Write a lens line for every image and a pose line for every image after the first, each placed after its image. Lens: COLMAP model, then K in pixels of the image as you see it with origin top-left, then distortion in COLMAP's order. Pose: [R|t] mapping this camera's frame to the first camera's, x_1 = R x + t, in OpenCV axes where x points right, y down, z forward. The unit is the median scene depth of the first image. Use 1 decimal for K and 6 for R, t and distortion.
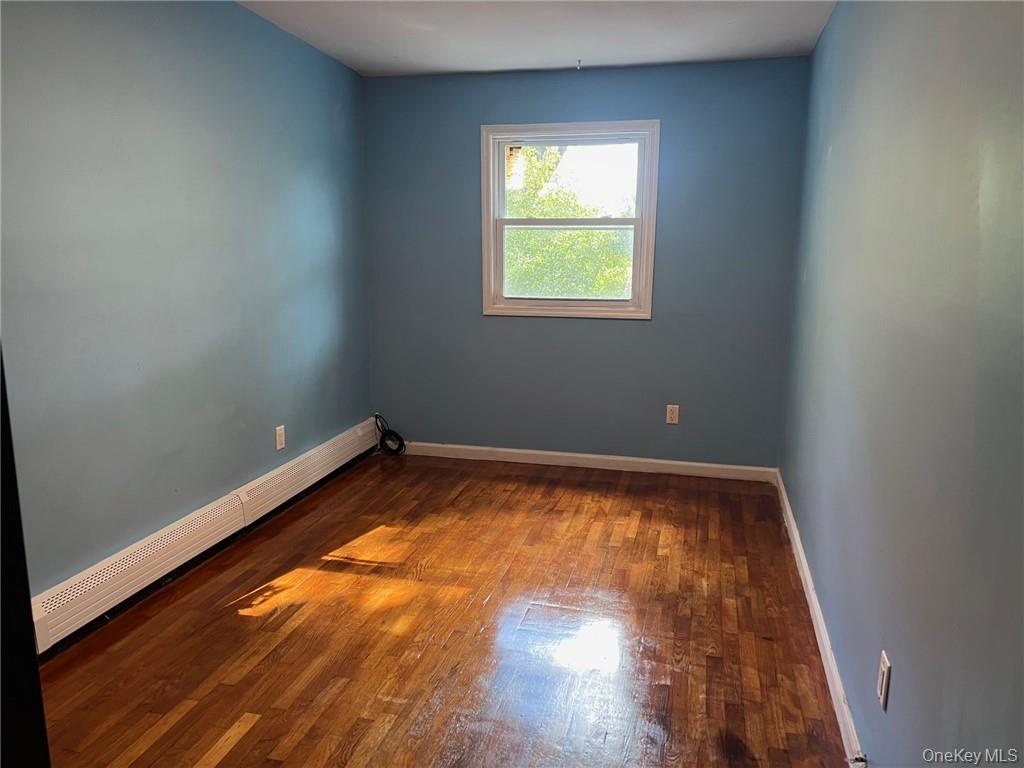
lens RADIAL K [[774.9, 0, 511.4], [0, 774.9, 384.2], [0, 0, 1]] dist [0.003545, 0.002869]
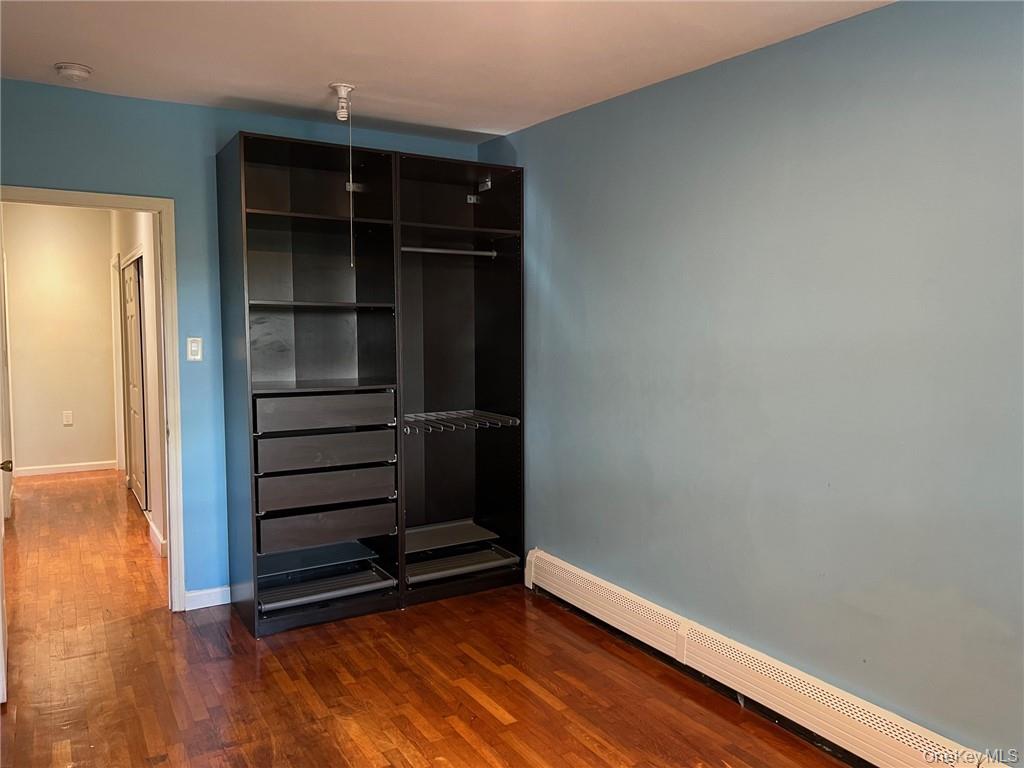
lens RADIAL K [[774.9, 0, 513.6], [0, 774.9, 384.1], [0, 0, 1]] dist [0.003545, 0.002869]
pose [[-0.708978, 0.062254, -0.702478, 0.479088], [-0.129854, 0.967541, 0.216800, -0.351222], [0.693173, 0.244926, -0.677881, 1.635099]]
